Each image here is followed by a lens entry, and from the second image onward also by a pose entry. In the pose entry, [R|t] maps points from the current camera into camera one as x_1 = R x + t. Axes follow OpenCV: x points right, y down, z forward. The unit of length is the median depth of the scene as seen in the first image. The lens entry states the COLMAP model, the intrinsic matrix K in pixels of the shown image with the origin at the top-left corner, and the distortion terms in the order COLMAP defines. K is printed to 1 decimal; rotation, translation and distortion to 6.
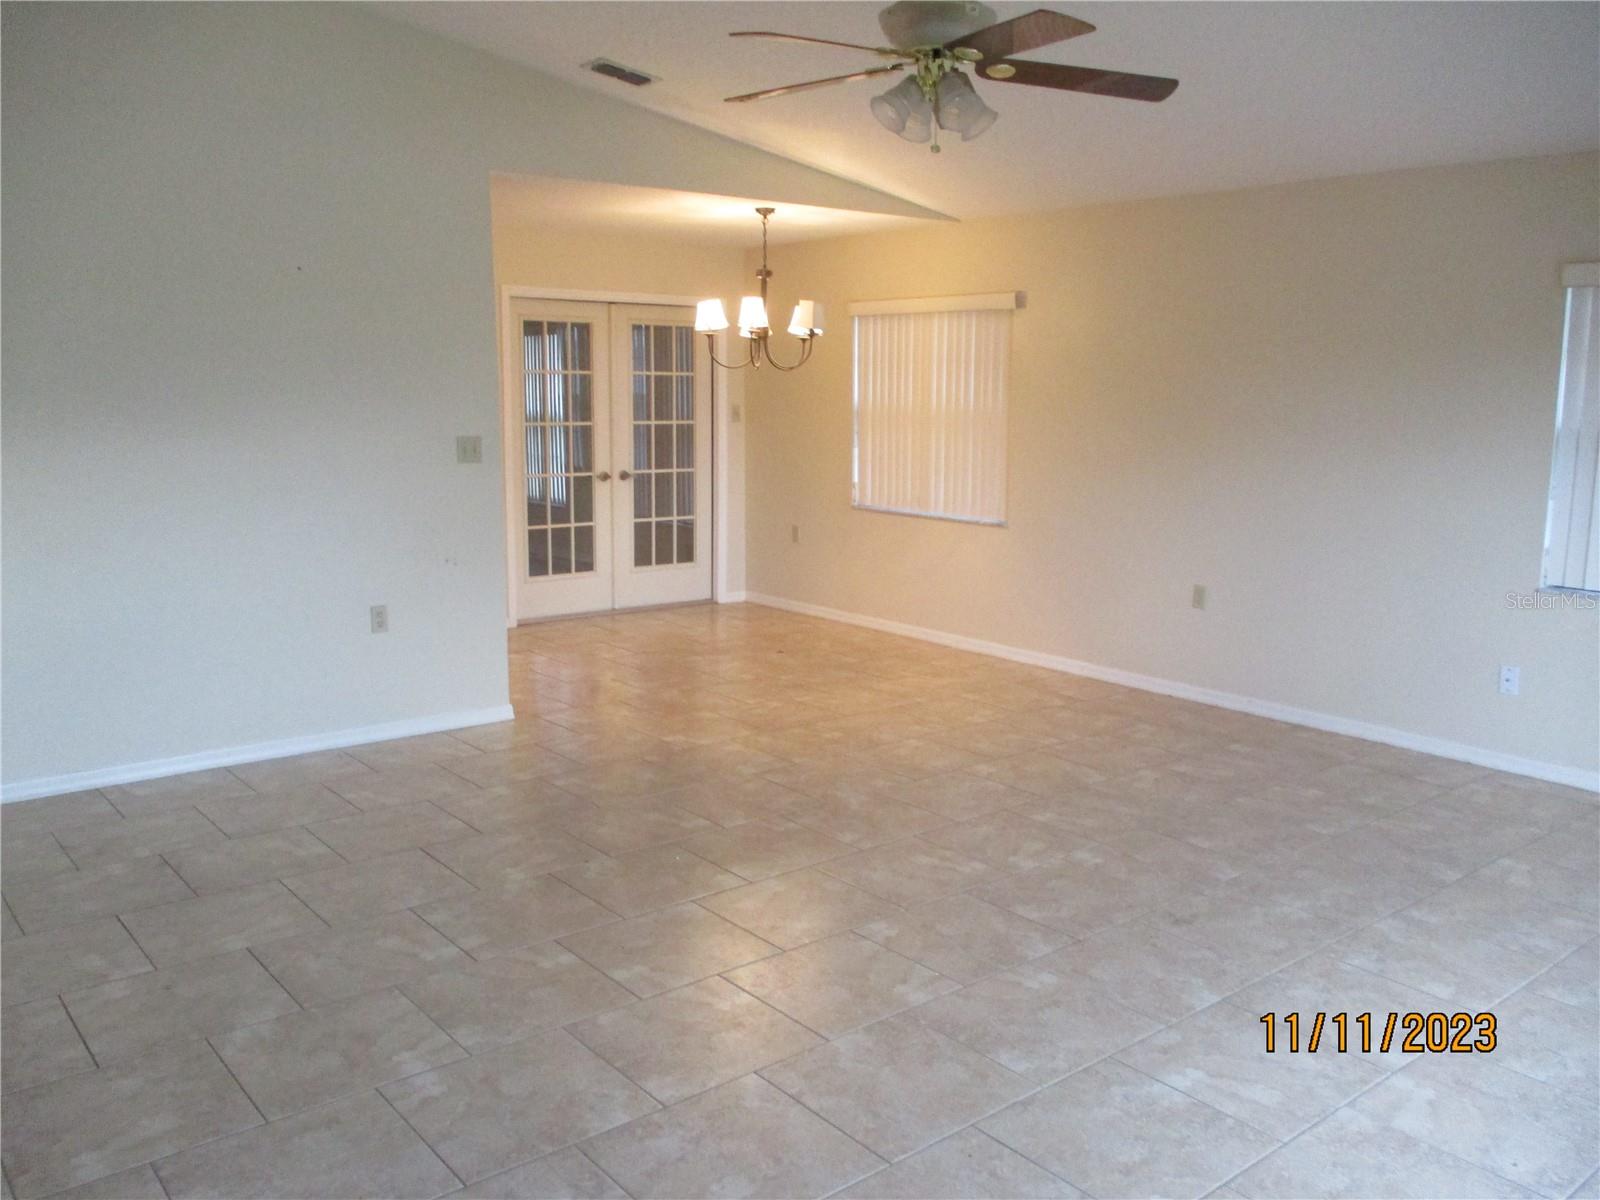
lens RADIAL K [[1318.6, 0, 806.6], [0, 1318.6, 596.9], [0, 0, 1]] dist [-0.028118, 0.001037]
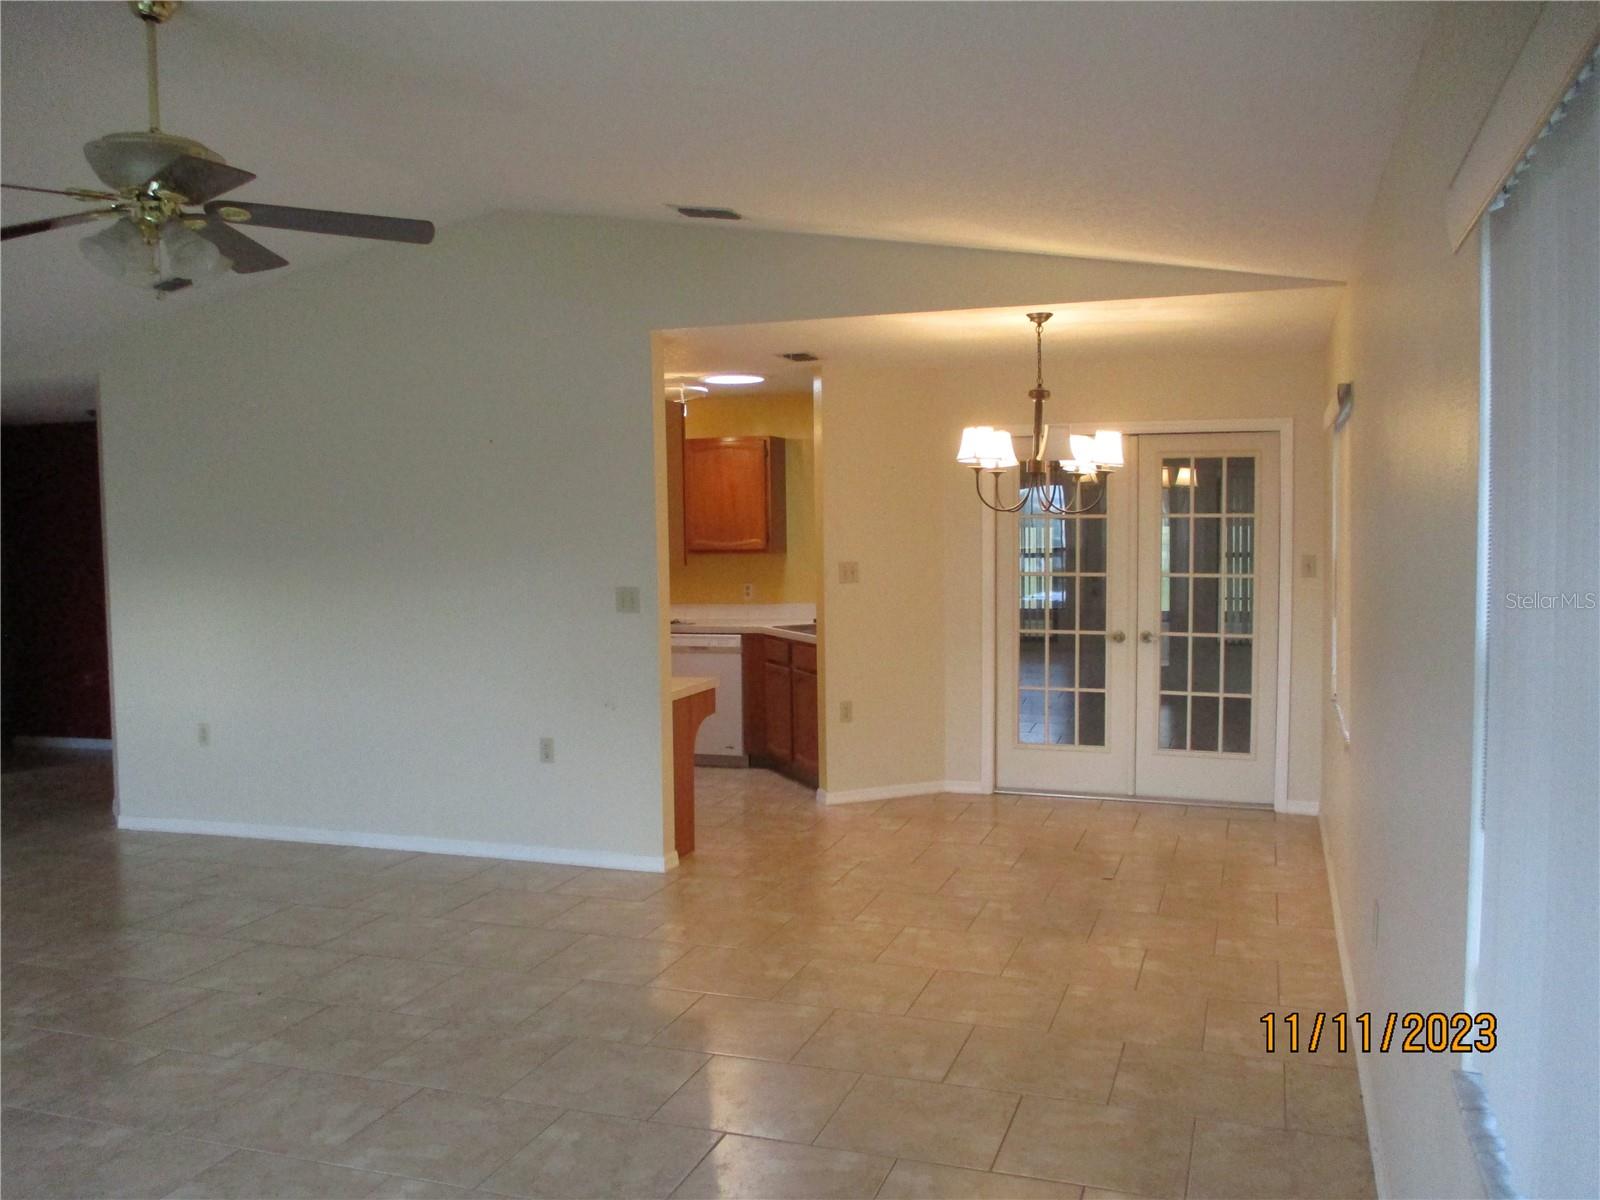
lens RADIAL K [[1318.6, 0, 816.1], [0, 1318.6, 585.8], [0, 0, 1]] dist [-0.028118, 0.001037]
pose [[0.534345, 0.025635, -0.844878, 0.690078], [-0.120893, 0.991582, -0.046374, -0.091857], [0.836576, 0.126920, 0.532946, 0.569148]]
